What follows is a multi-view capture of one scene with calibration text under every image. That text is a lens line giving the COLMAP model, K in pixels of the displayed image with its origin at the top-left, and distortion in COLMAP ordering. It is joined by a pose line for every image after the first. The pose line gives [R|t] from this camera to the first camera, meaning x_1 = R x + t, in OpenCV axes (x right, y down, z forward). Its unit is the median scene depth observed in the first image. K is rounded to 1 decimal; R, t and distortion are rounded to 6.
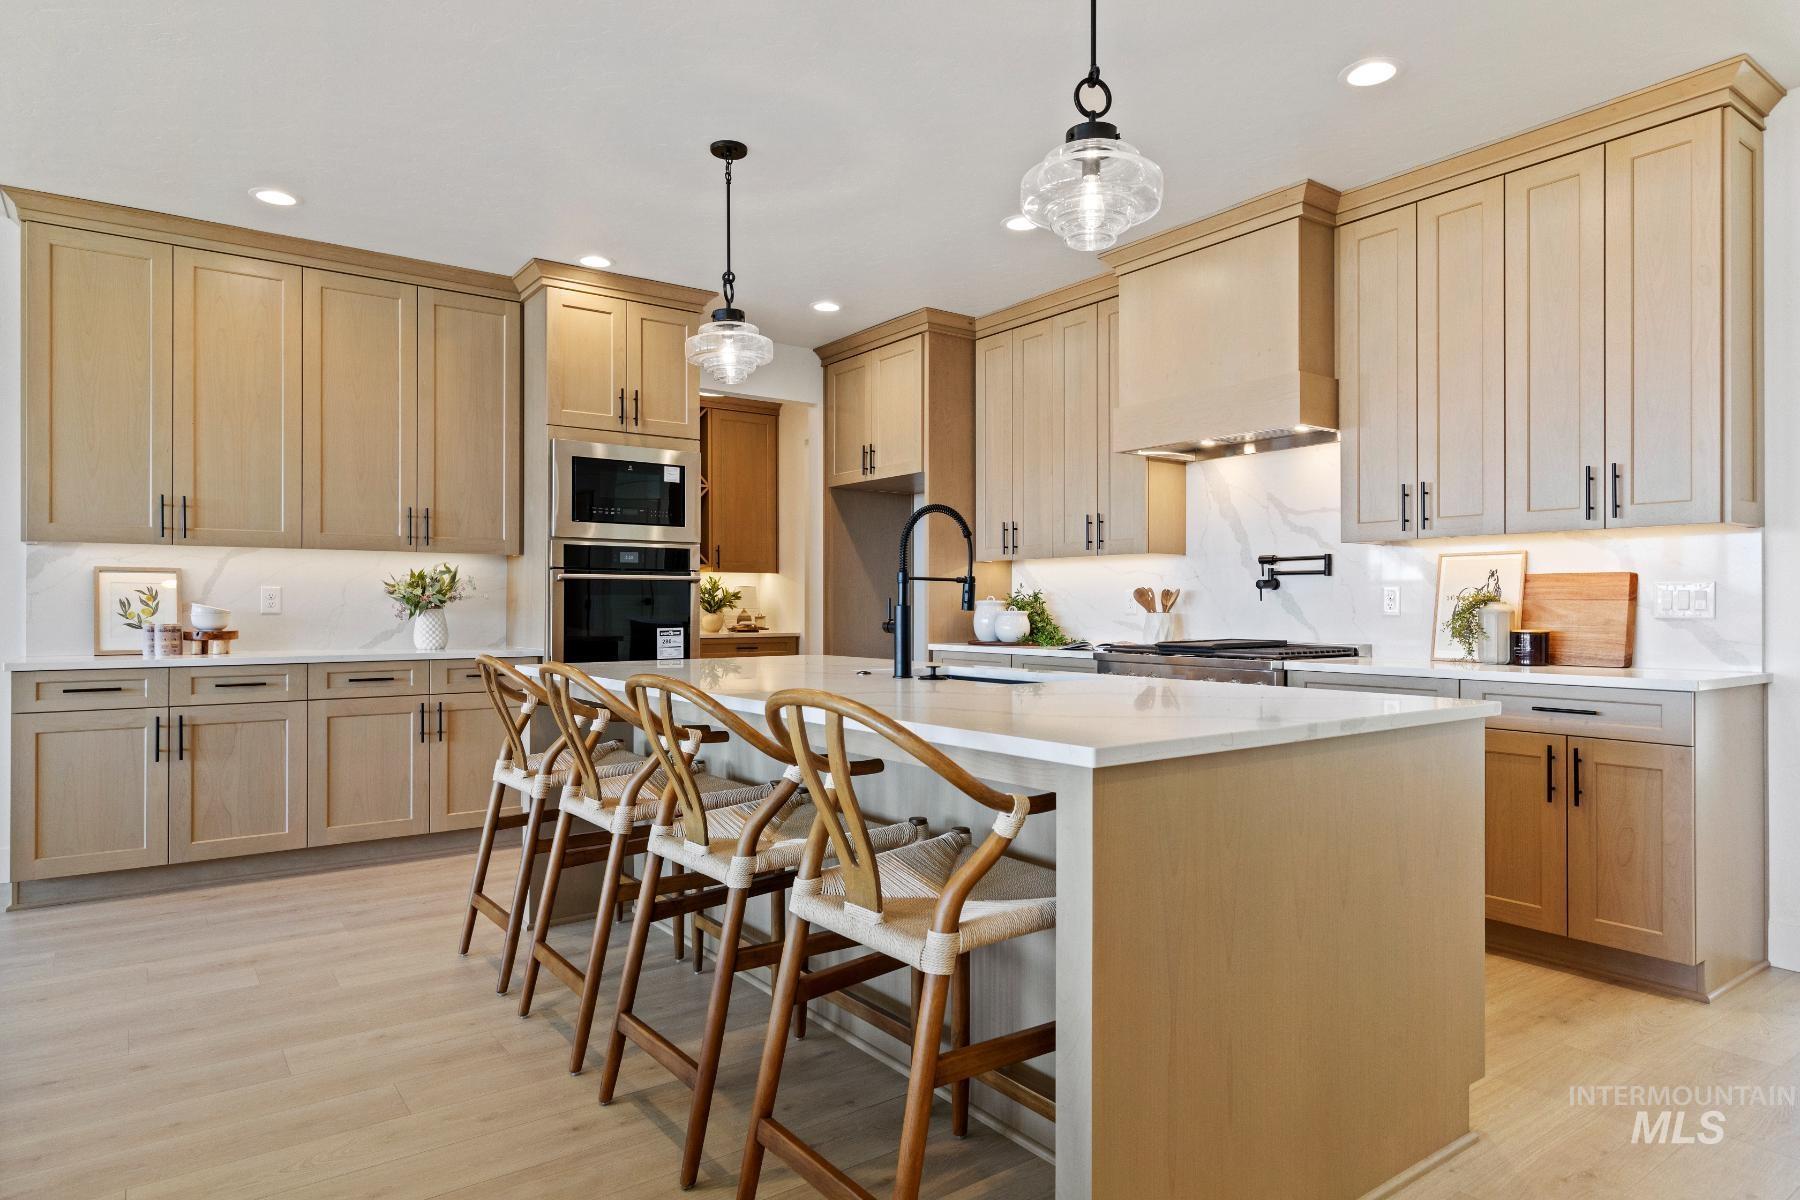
lens RADIAL K [[1045.3, 0, 896.2], [0, 1045.3, 607.9], [0, 0, 1]] dist [0.000141, 0.001231]
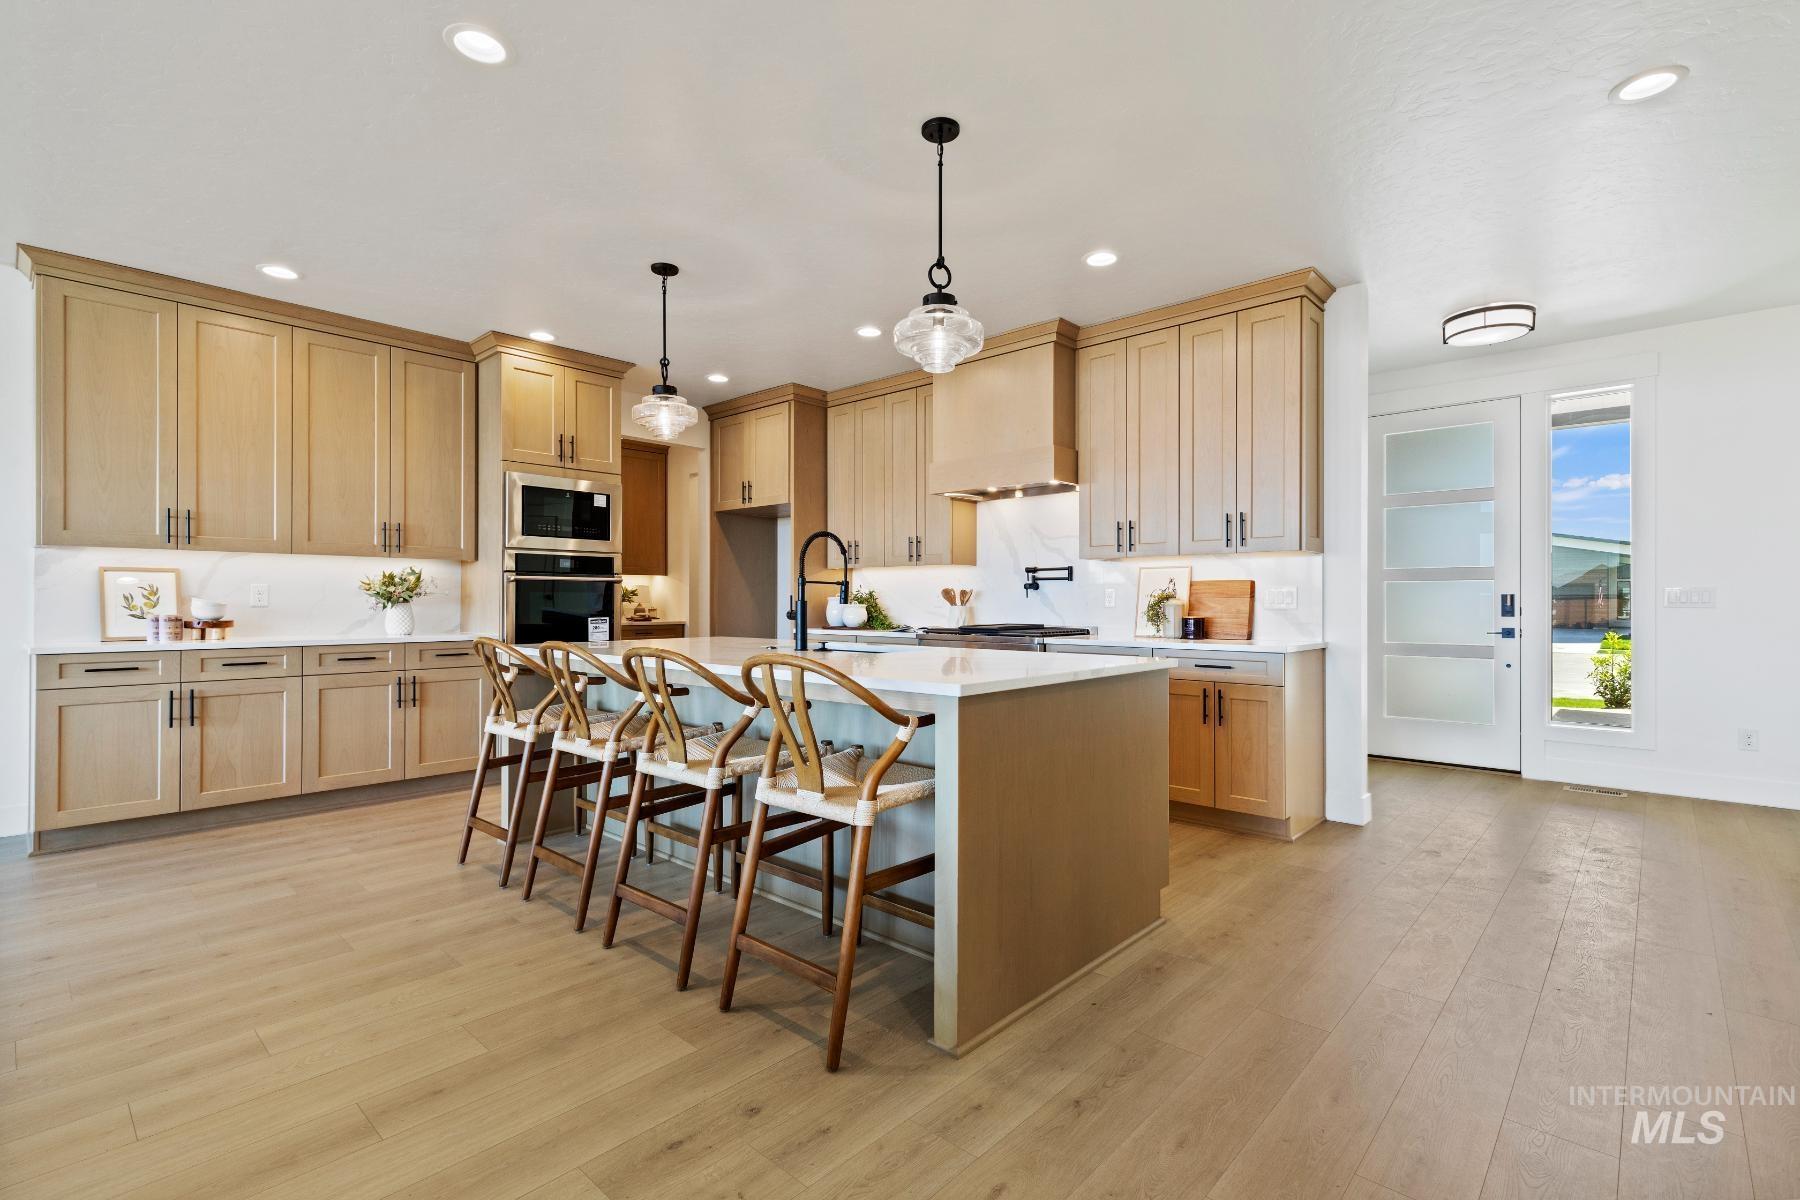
lens RADIAL K [[806.6, 0, 900.1], [0, 806.6, 602.4], [0, 0, 1]] dist [0.006038, 0.000248]
pose [[0.980704, 0.000895, 0.195499, -0.053441], [-0.000903, 1.000000, -0.000047, 0.000086], [-0.195499, -0.000131, 0.980704, -0.087036]]
